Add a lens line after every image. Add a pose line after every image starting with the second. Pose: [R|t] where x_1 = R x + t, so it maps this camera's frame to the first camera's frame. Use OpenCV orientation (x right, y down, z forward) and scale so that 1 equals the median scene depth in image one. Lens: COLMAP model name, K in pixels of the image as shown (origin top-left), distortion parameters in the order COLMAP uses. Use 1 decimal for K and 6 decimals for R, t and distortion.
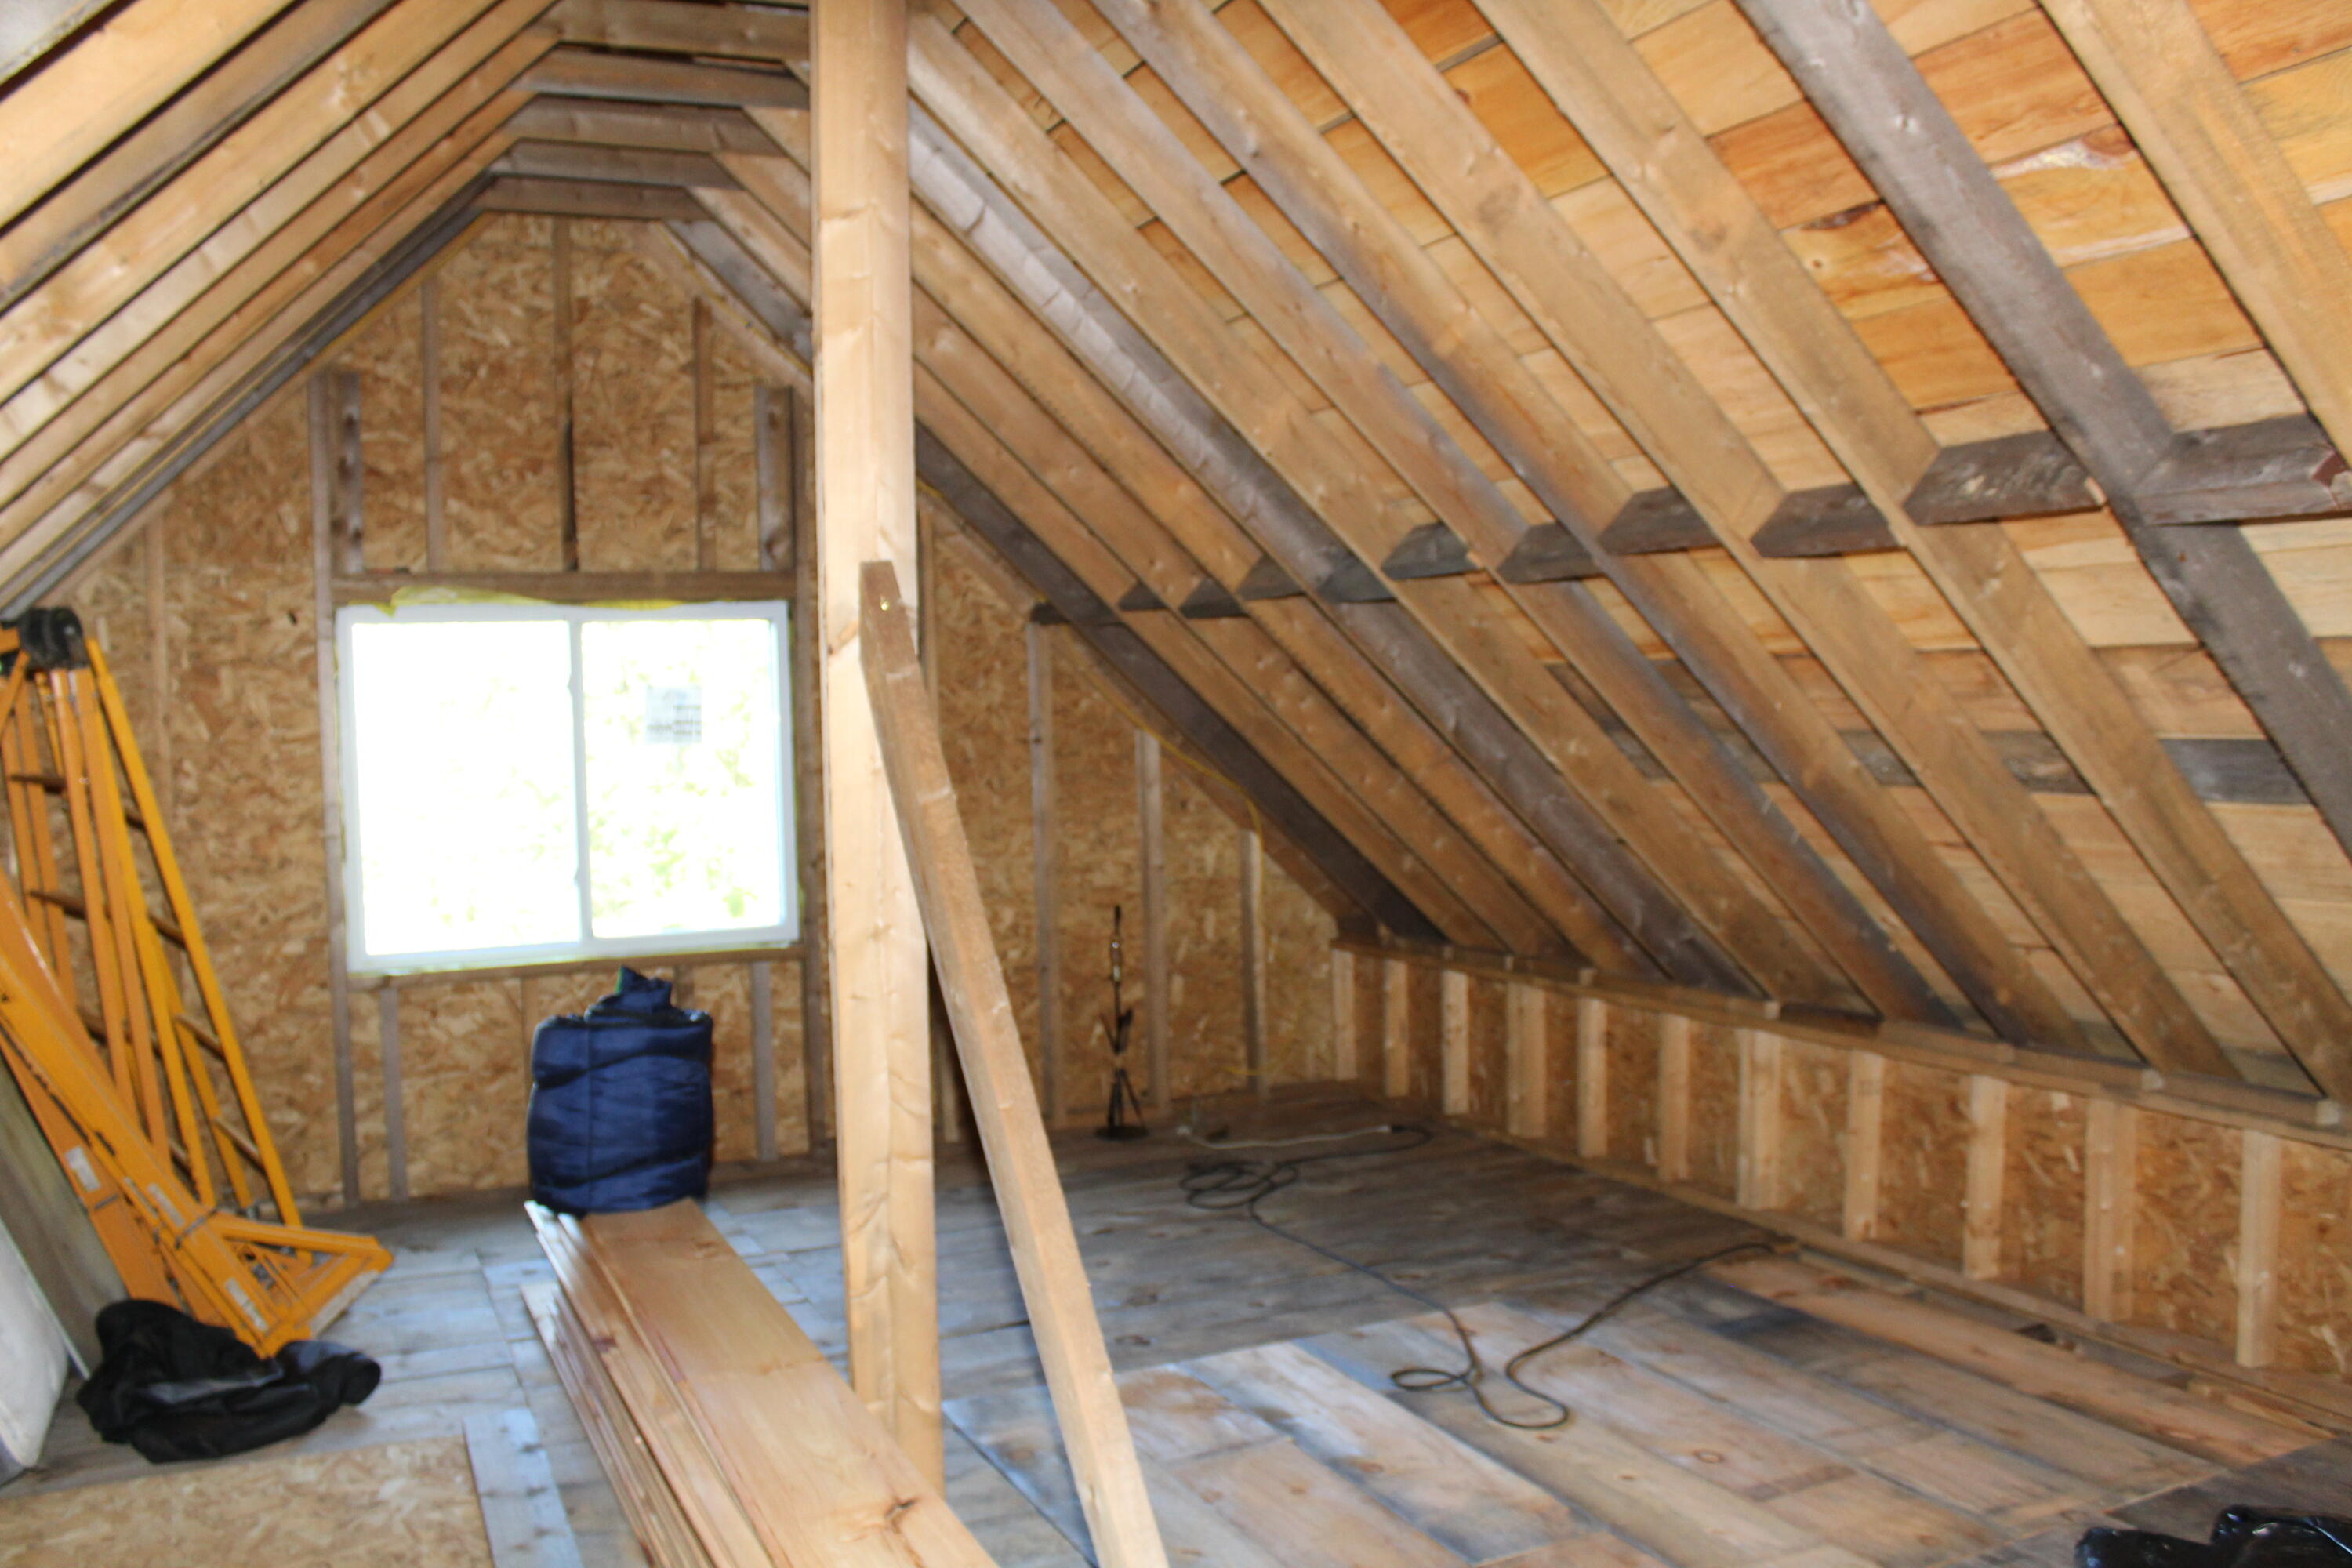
lens RADIAL K [[1925.8, 0, 1169.2], [0, 1925.8, 798.8], [0, 0, 1]] dist [-0.181313, 0.167173]
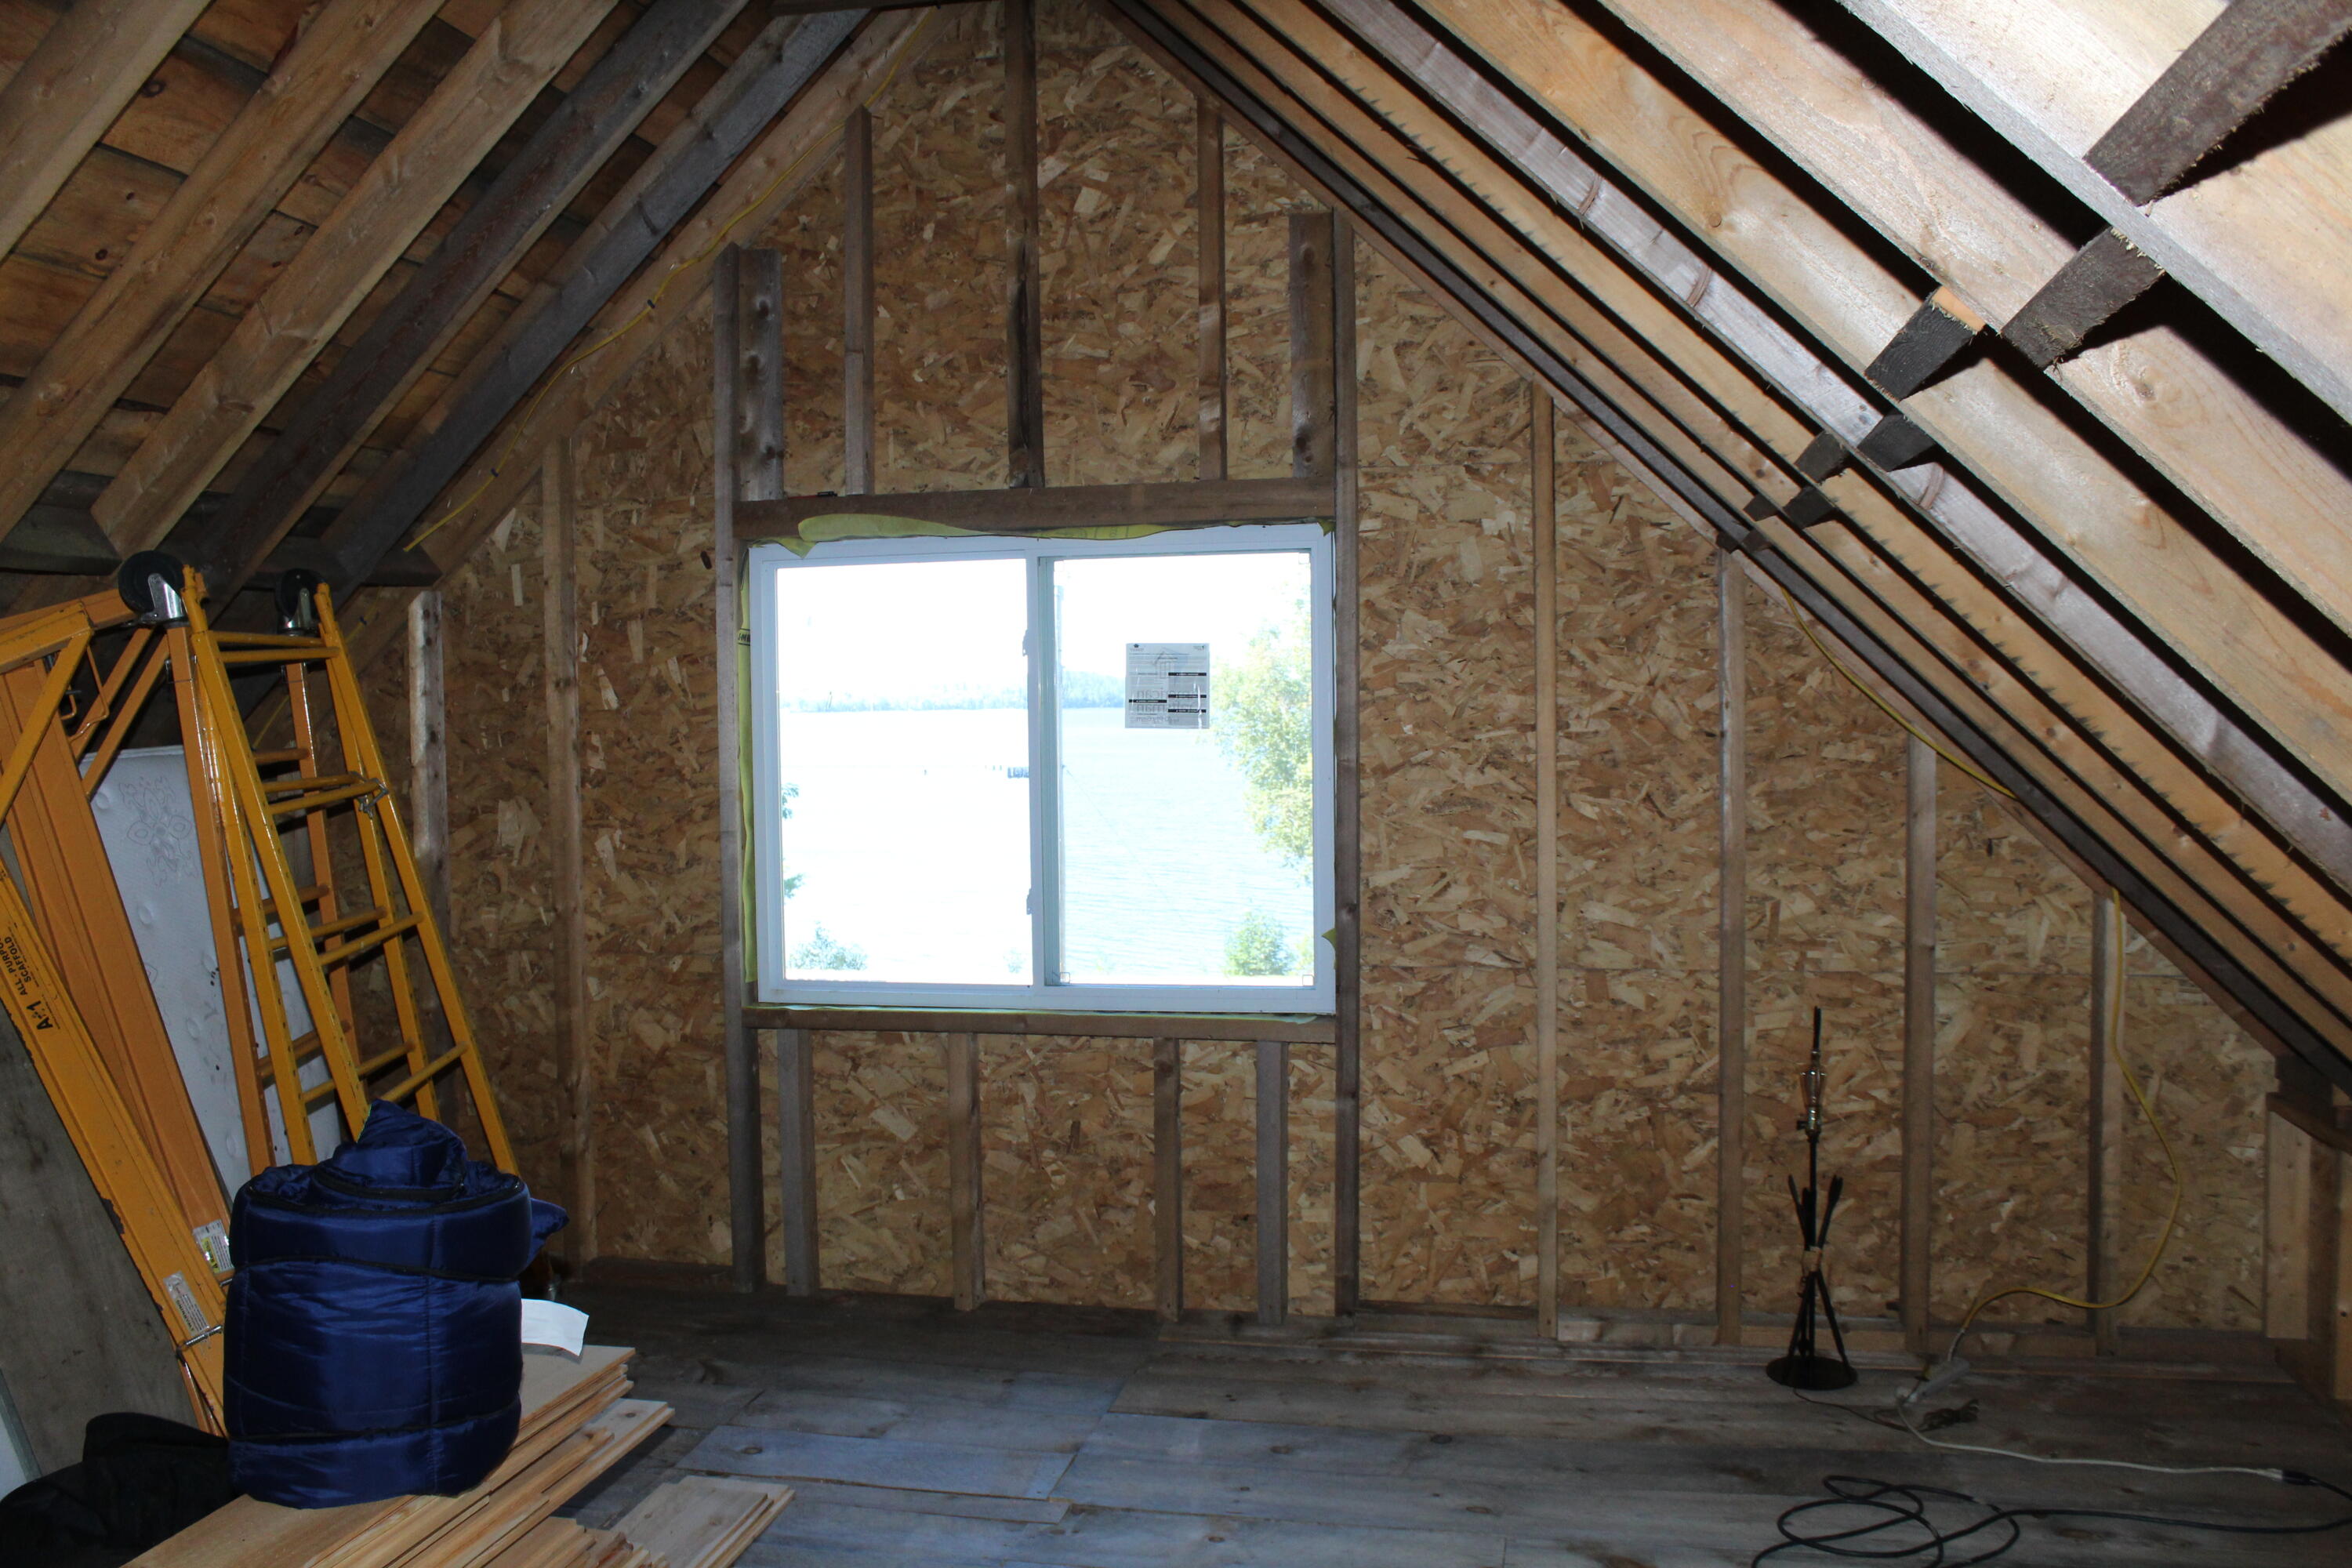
lens RADIAL K [[1925.8, 0, 1169.2], [0, 1925.8, 798.8], [0, 0, 1]] dist [-0.181313, 0.167173]
pose [[0.792209, 0.047945, -0.608364, 0.185273], [-0.034842, 0.998836, 0.033348, -0.026284], [0.609255, -0.005222, 0.792958, 0.436851]]
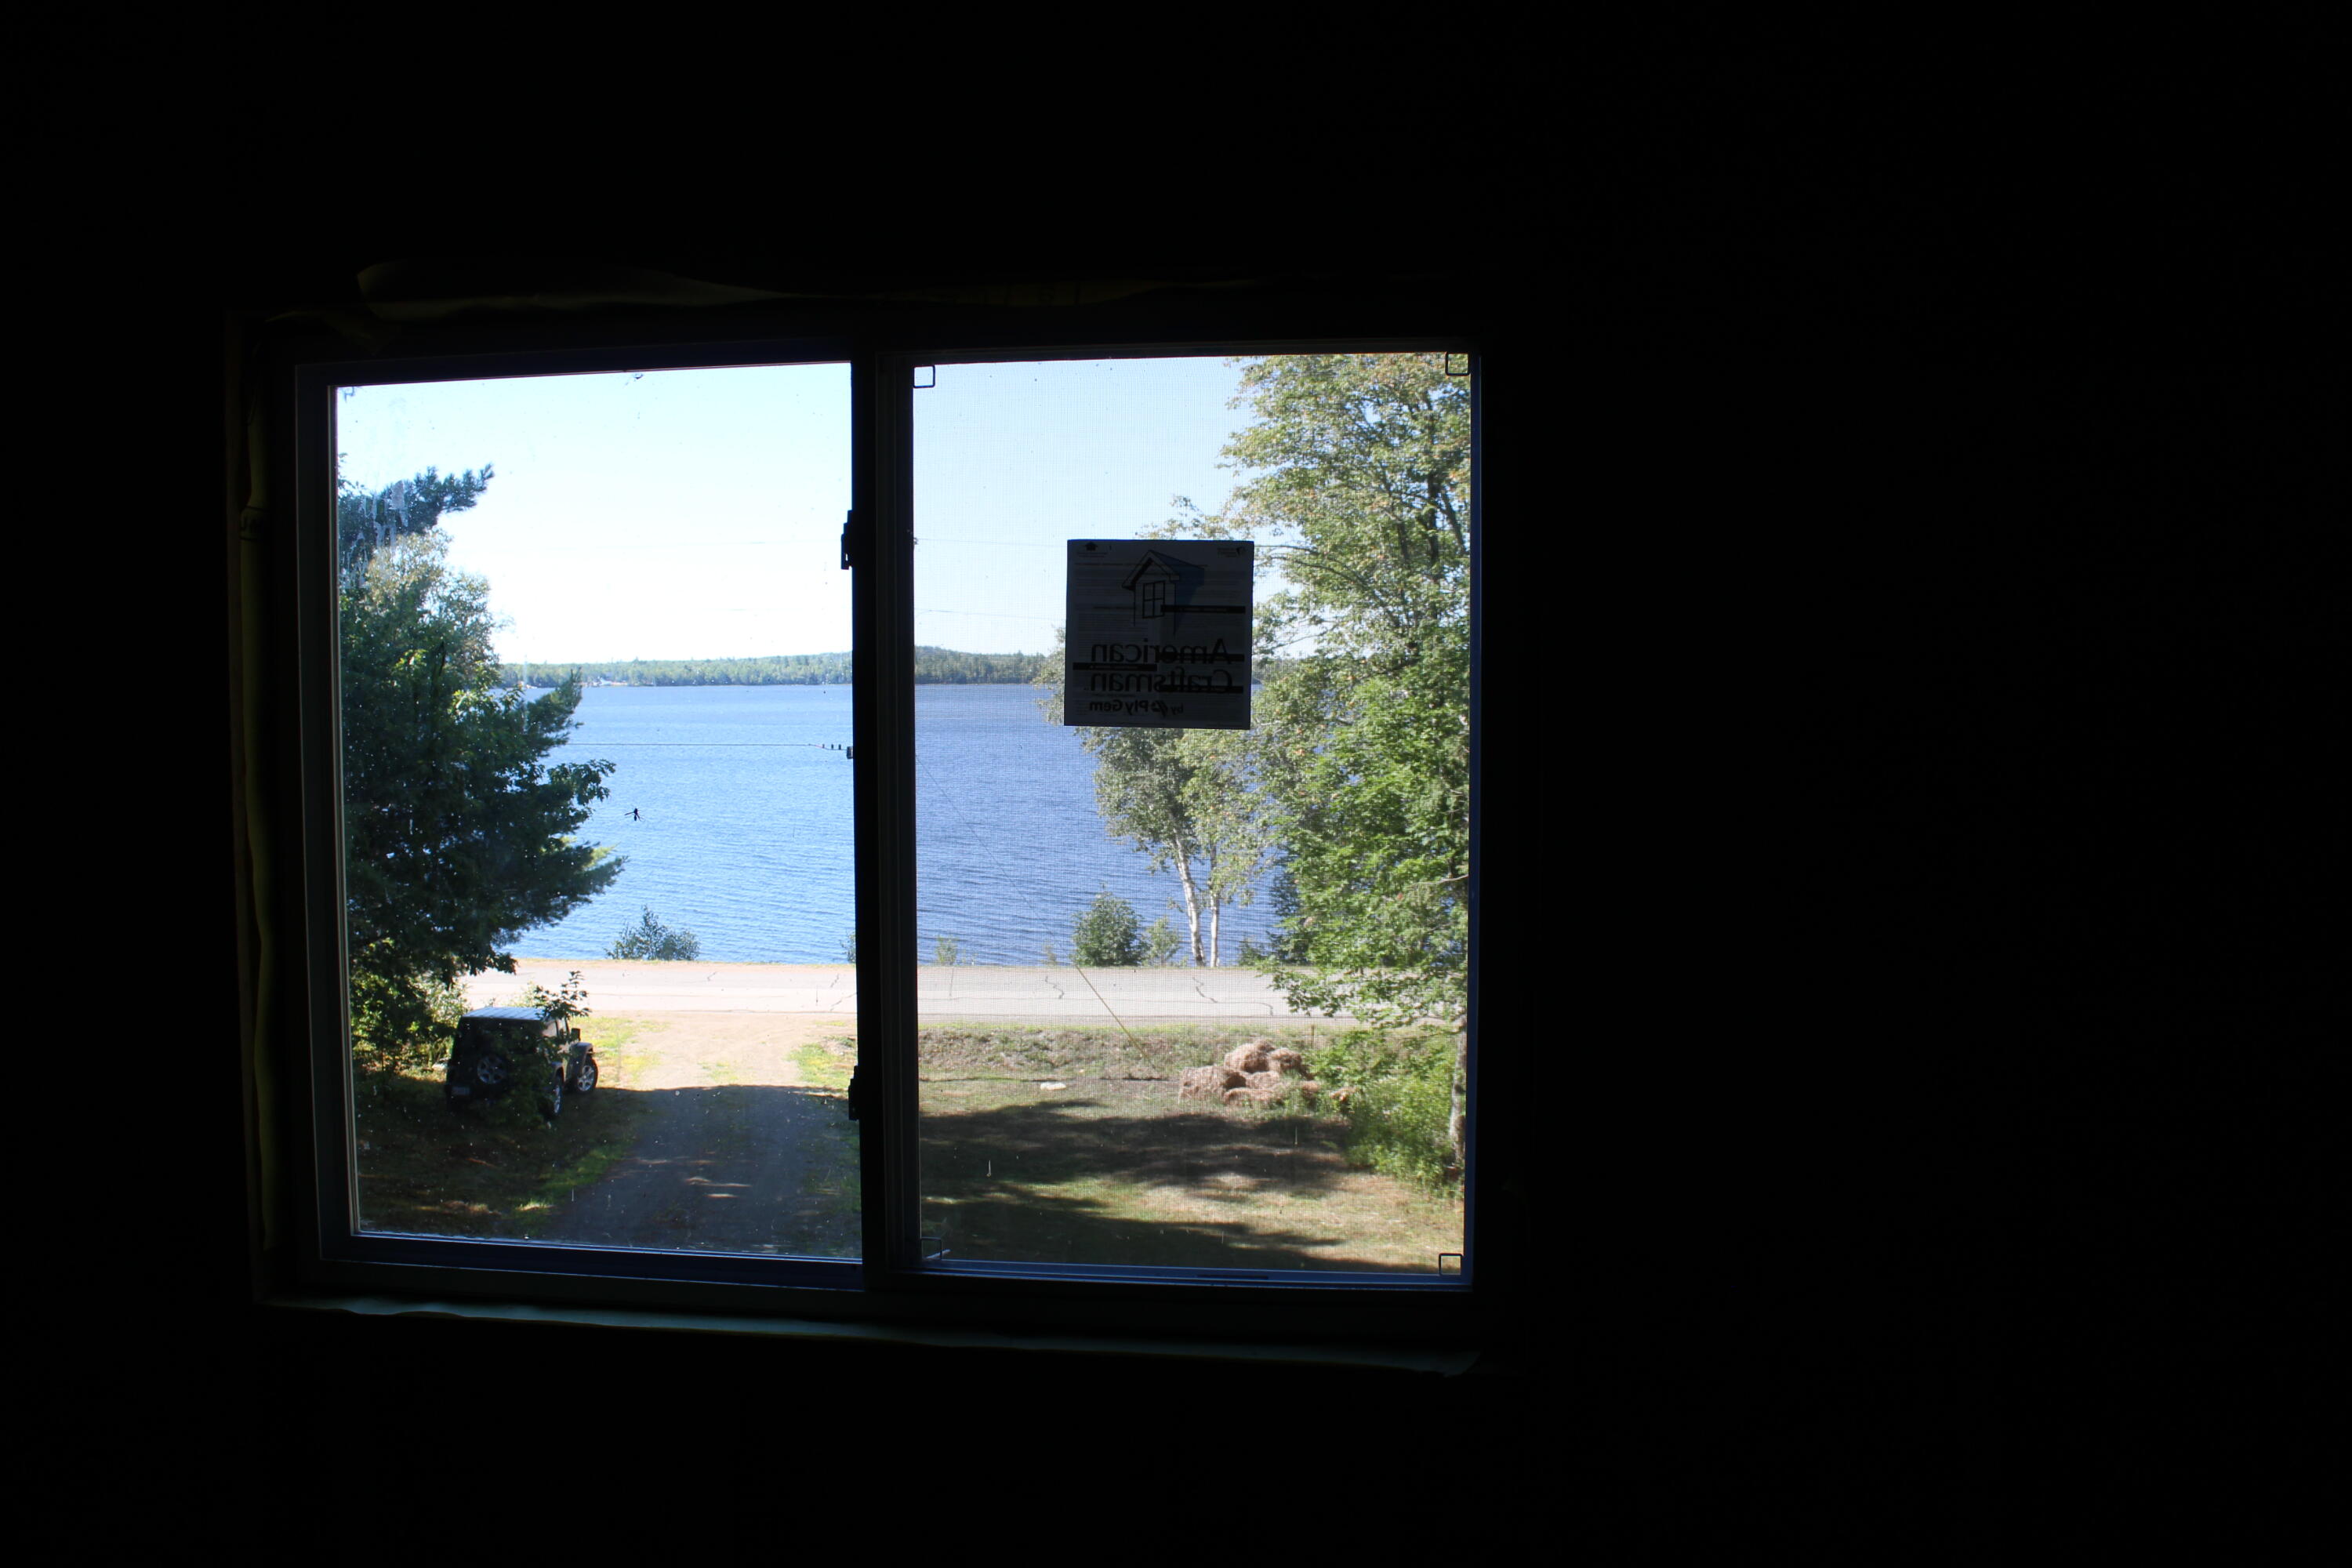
lens RADIAL K [[1925.8, 0, 1169.2], [0, 1925.8, 798.8], [0, 0, 1]] dist [-0.181313, 0.167173]
pose [[0.839058, 0.058883, -0.540845, -0.053909], [-0.042915, 0.998191, 0.042096, -0.030450], [0.542346, -0.012111, 0.840068, 0.708432]]
